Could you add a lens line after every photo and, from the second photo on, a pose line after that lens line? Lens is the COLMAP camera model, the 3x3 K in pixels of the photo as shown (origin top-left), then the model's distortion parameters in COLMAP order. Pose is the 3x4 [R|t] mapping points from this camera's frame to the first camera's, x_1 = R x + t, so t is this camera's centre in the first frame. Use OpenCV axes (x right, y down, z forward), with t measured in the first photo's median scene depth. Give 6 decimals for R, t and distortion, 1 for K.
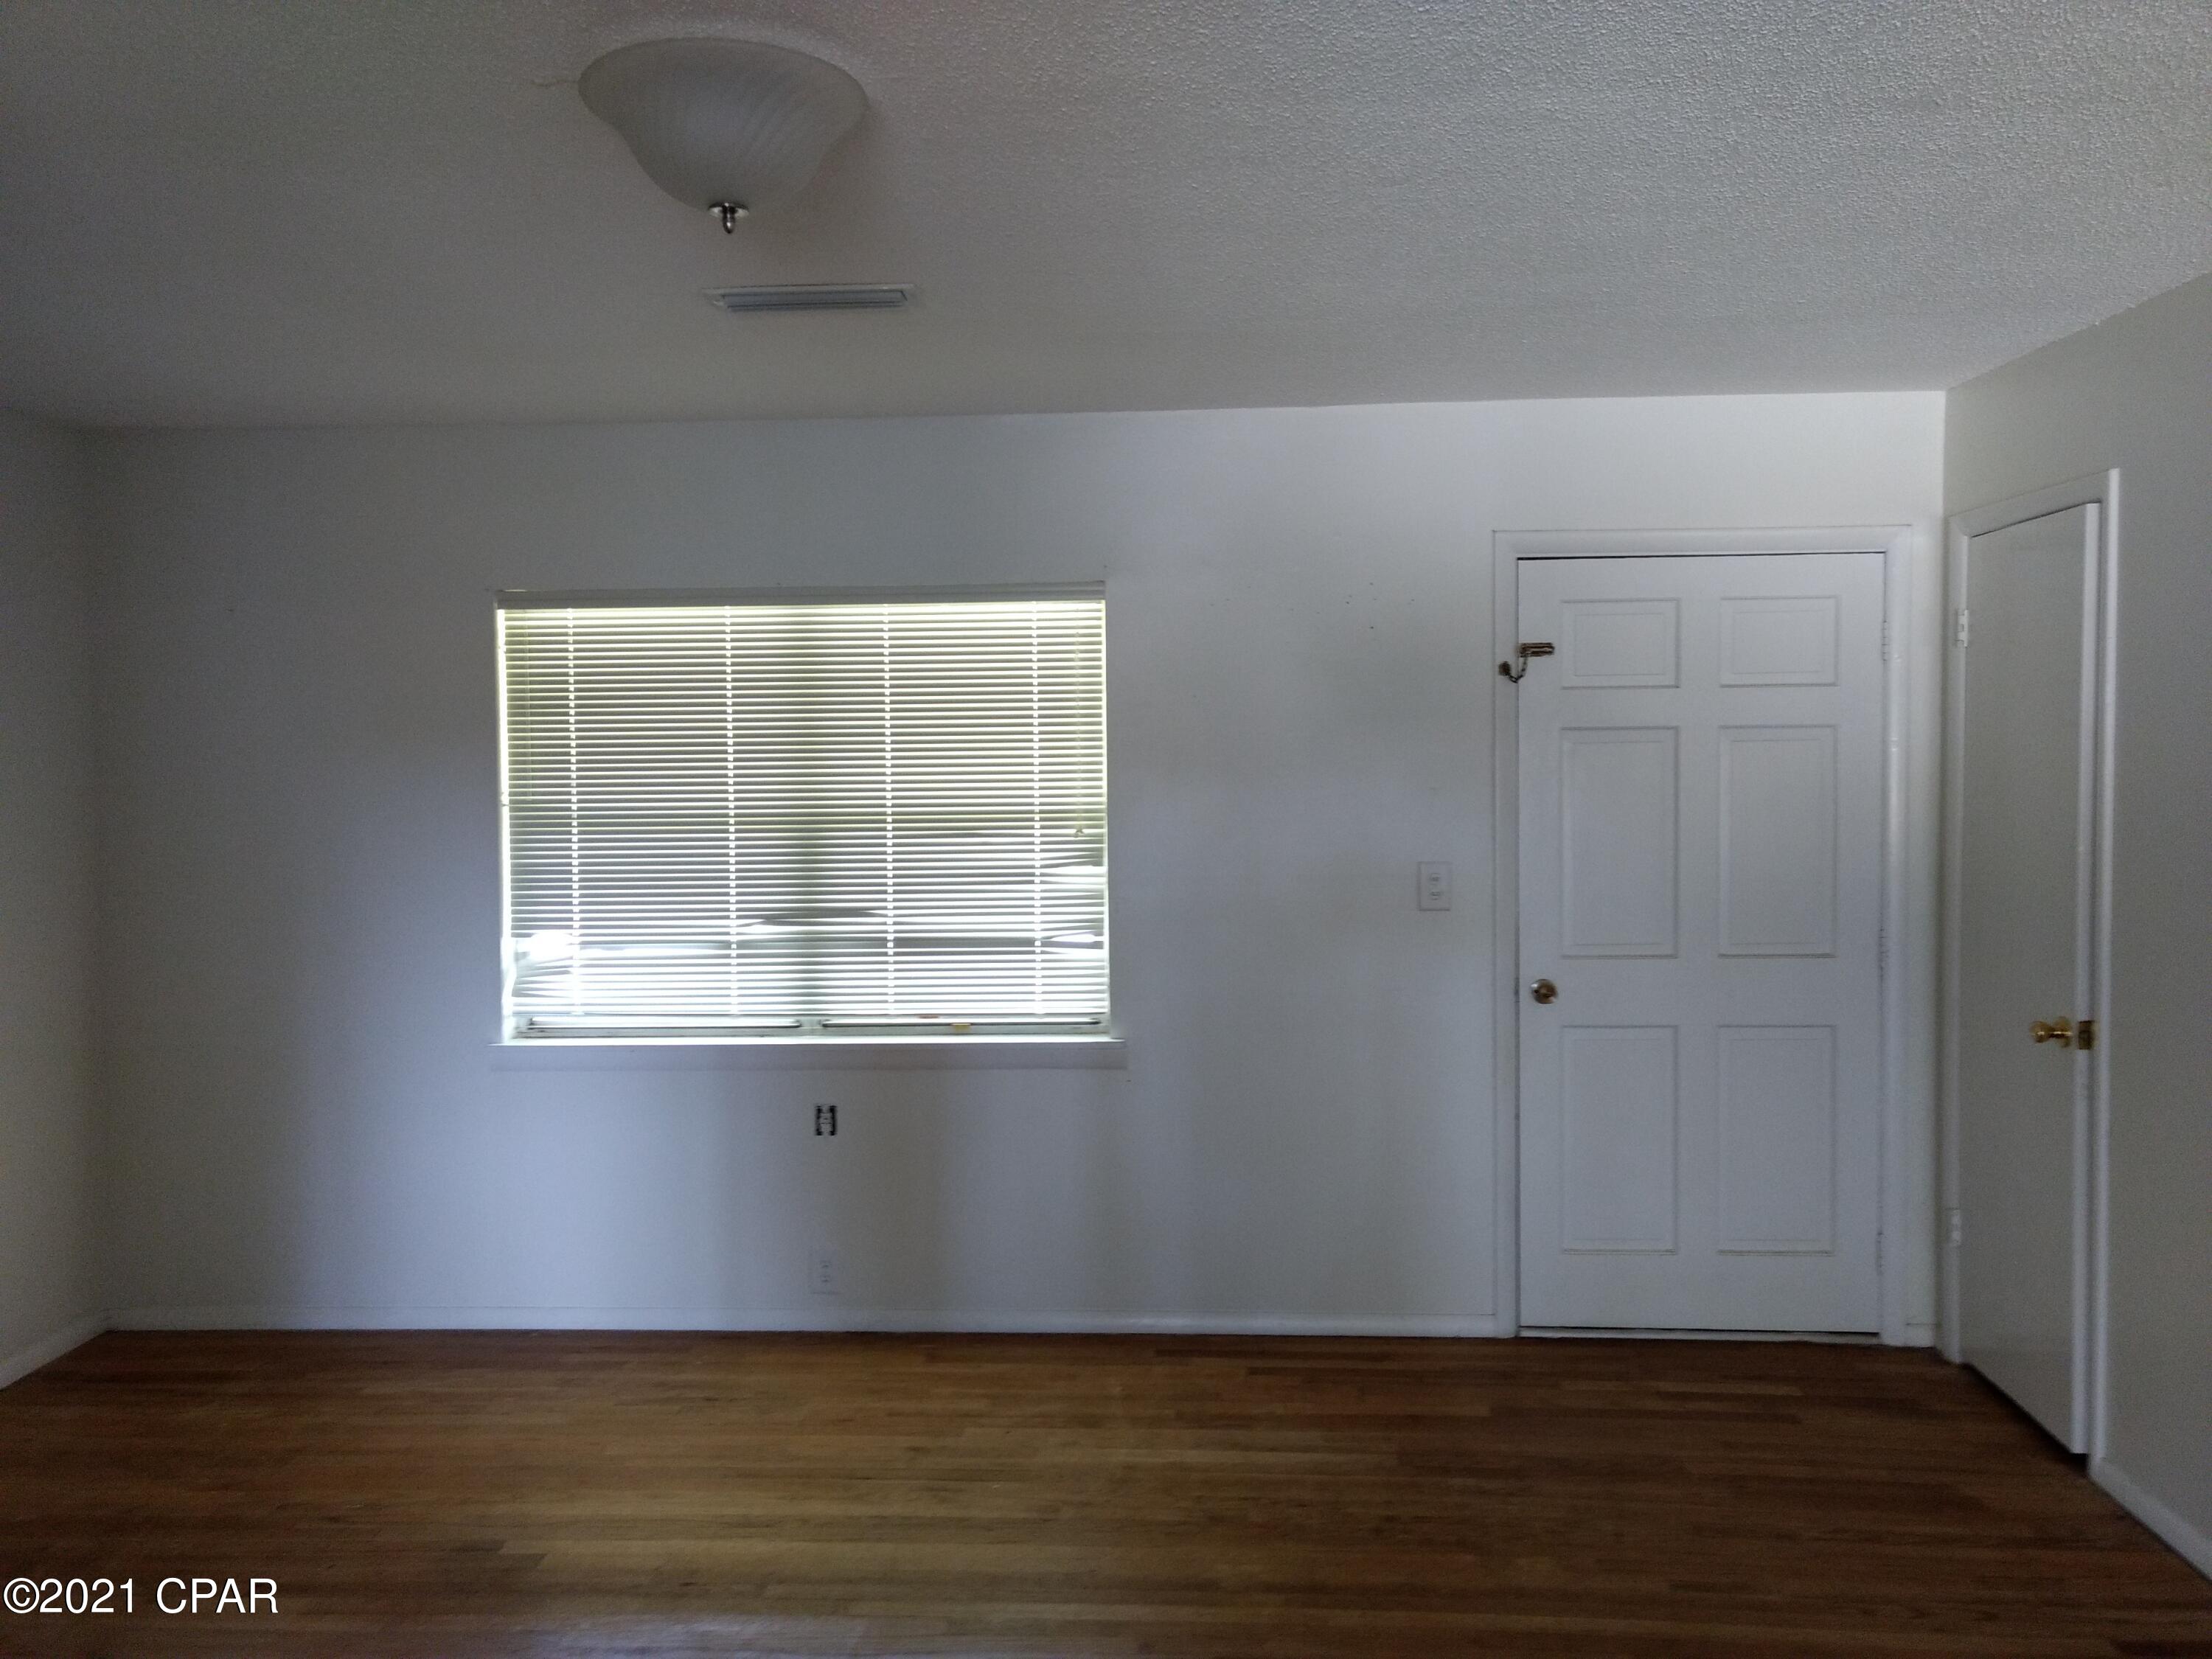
lens RADIAL K [[1745.7, 0, 1104.1], [0, 1745.7, 822.4], [0, 0, 1]] dist [0.054775, 0.009244]
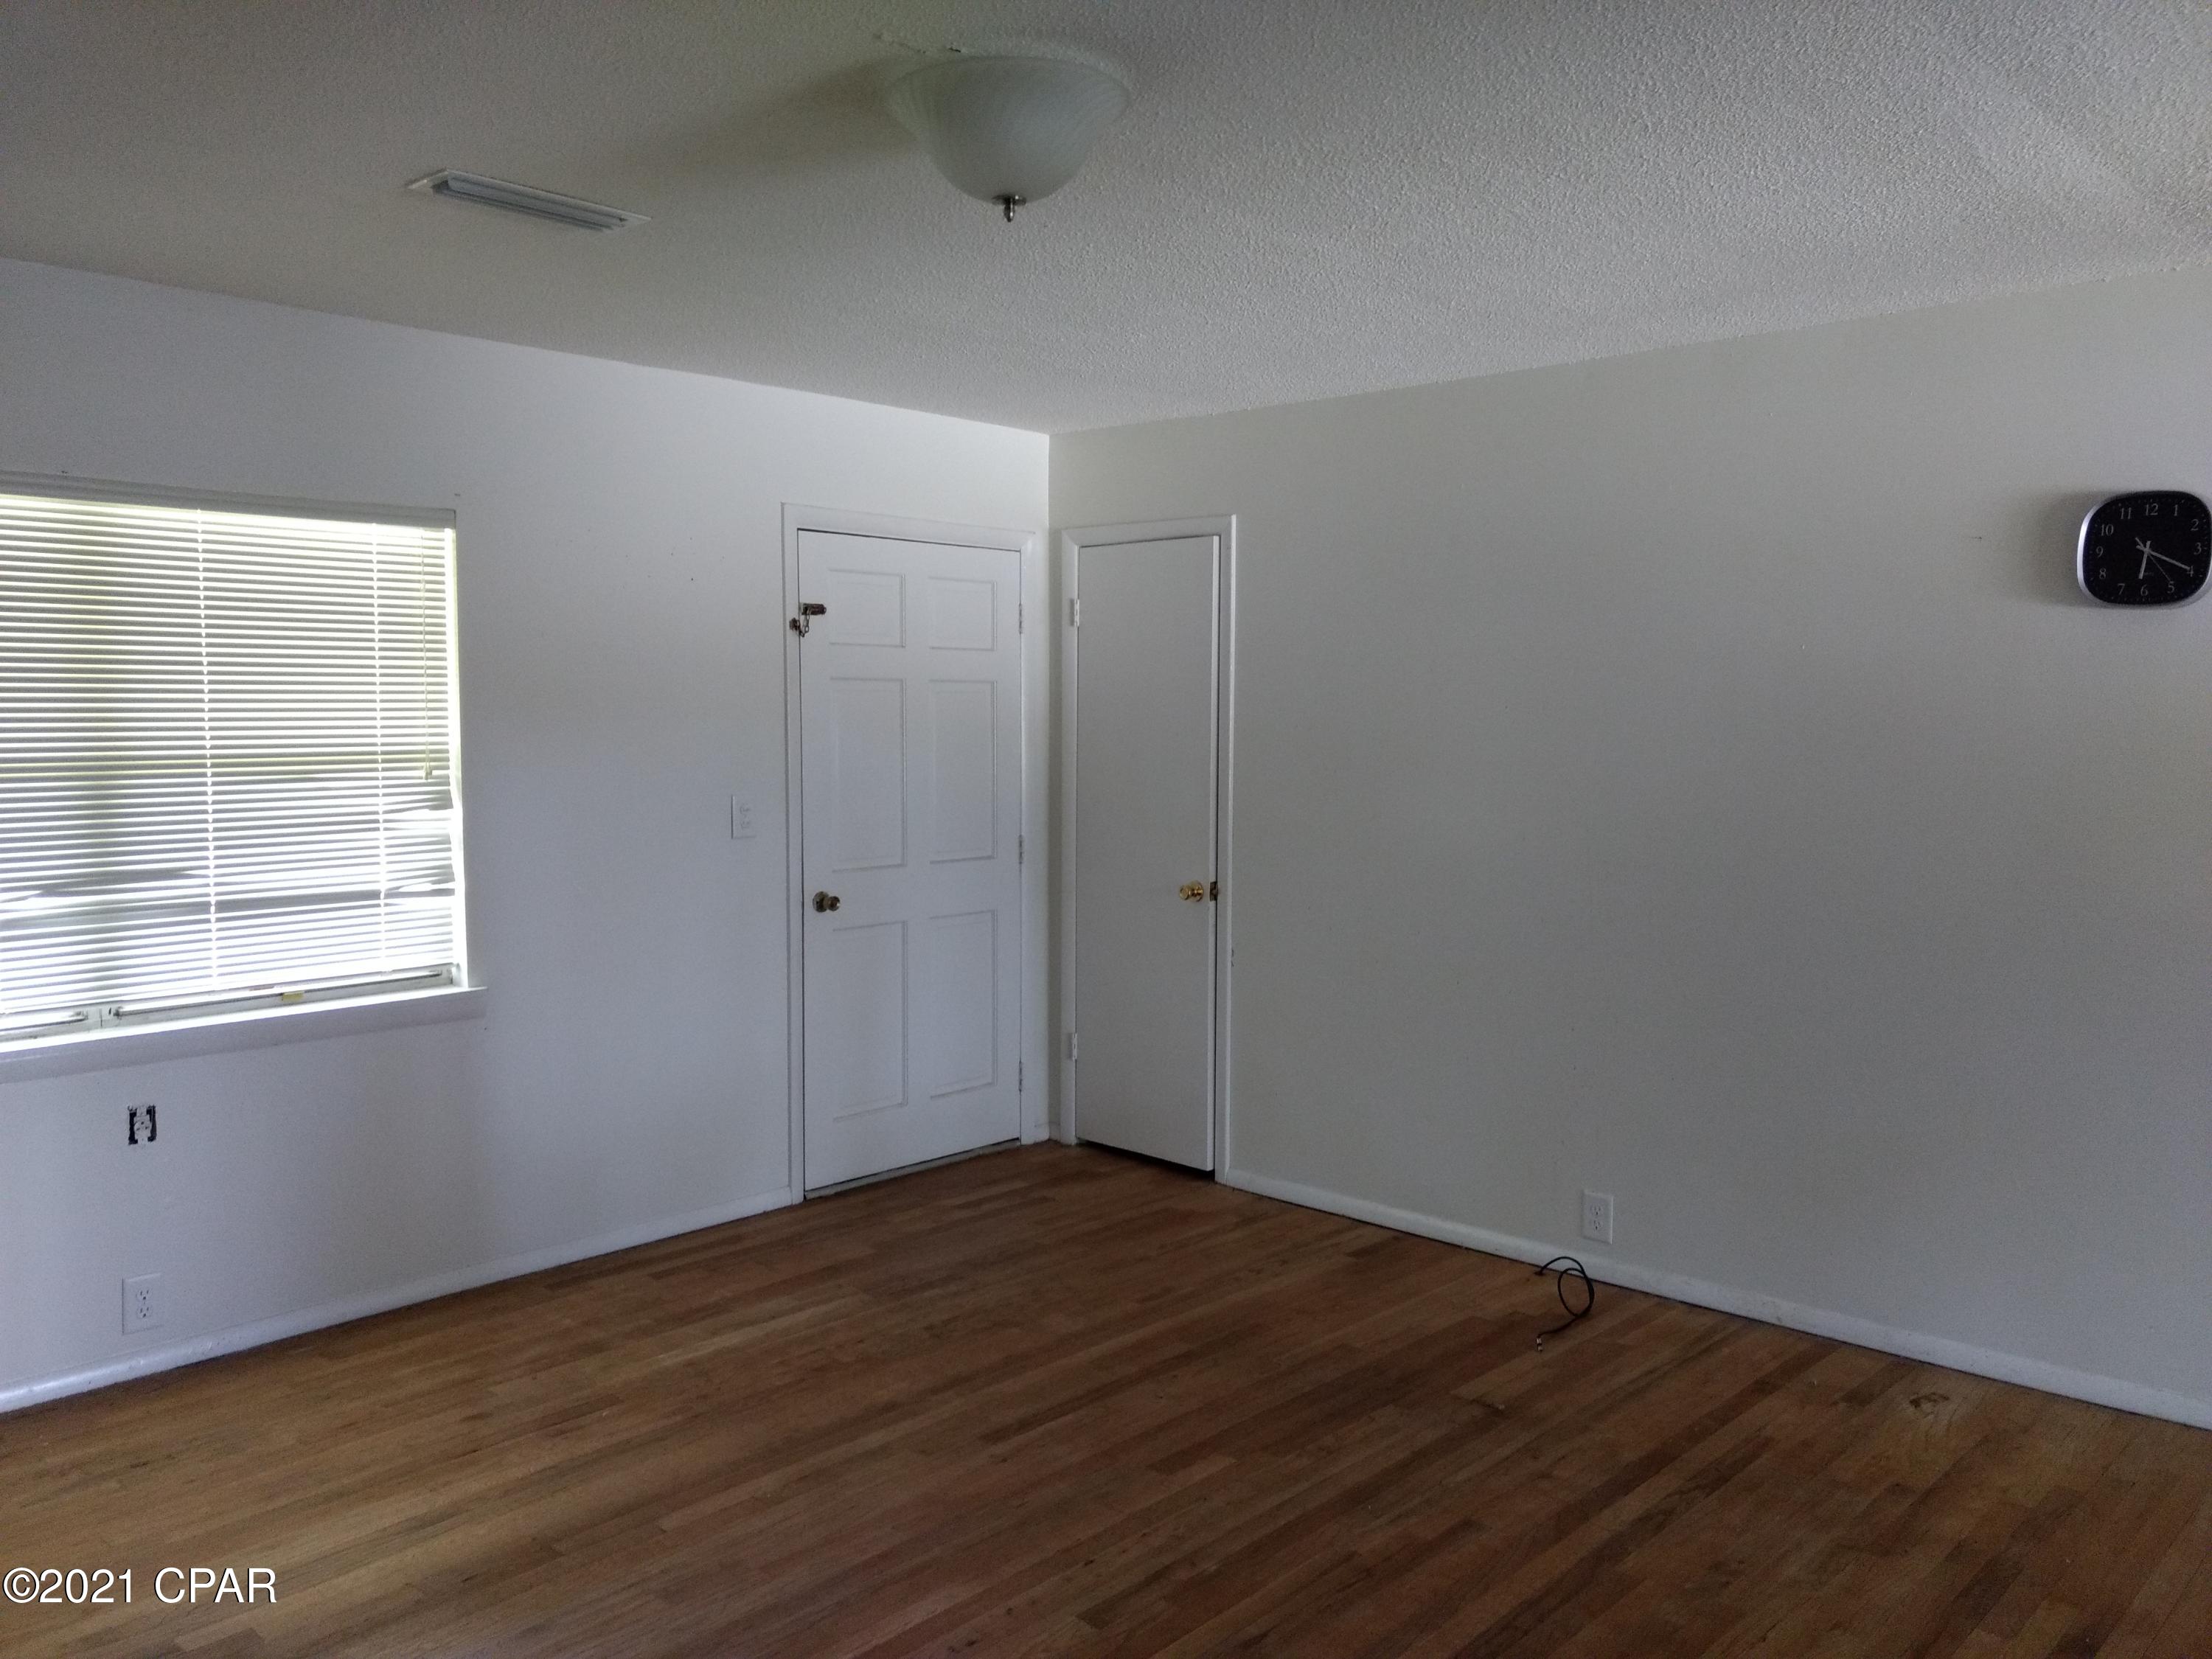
lens RADIAL K [[1745.7, 0, 1100.9], [0, 1745.7, 837.4], [0, 0, 1]] dist [0.054775, 0.009244]
pose [[0.639170, -0.046295, 0.767671, -0.529045], [0.021356, 0.998870, 0.042457, 0.007275], [-0.768769, -0.010743, 0.639436, 0.111230]]
